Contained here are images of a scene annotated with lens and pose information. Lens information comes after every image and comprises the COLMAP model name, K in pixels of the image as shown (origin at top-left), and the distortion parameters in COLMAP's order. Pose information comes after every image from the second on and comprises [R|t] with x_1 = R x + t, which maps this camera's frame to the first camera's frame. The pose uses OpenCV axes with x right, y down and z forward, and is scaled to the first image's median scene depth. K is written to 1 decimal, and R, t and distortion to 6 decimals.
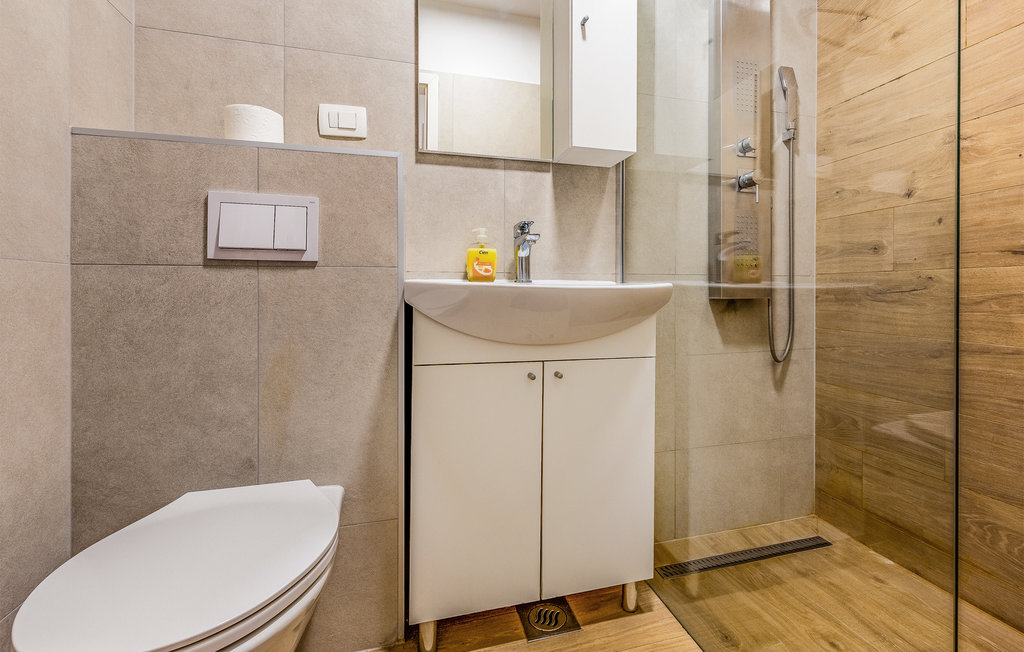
lens RADIAL K [[479.9, 0, 558.4], [0, 479.9, 289.4], [0, 0, 1]] dist [0.004115, 0.000366]
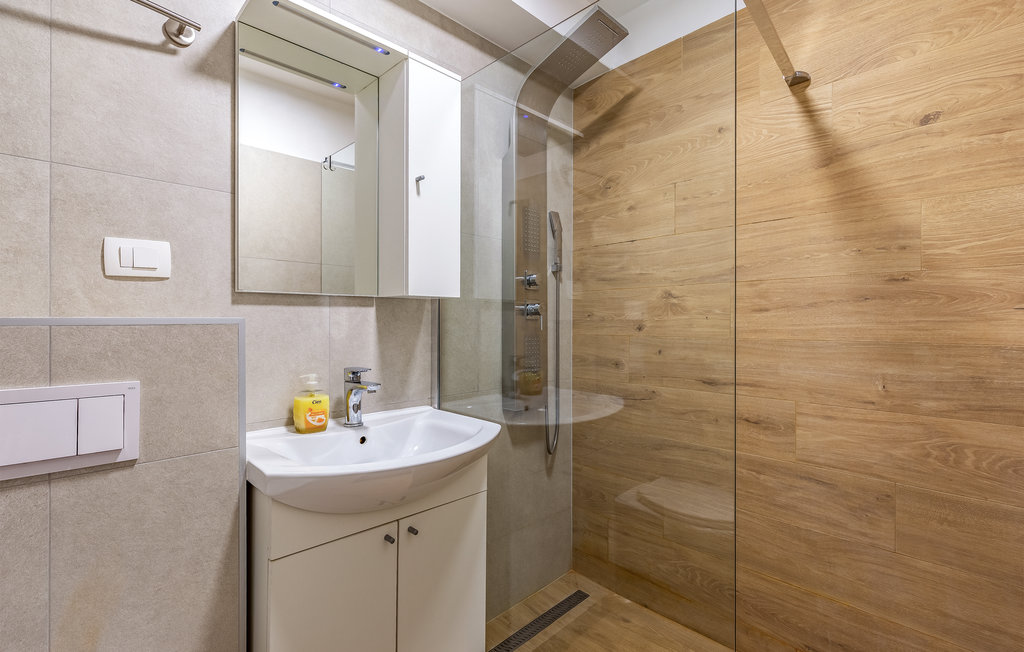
lens RADIAL K [[463.0, 0, 499.0], [0, 463.0, 315.6], [0, 0, 1]] dist [0.004520, 0.000225]
pose [[0.892093, 0.007491, 0.451789, -0.231316], [-0.005996, 0.999971, -0.004739, -0.228657], [-0.451812, 0.001519, 0.892112, -0.000159]]
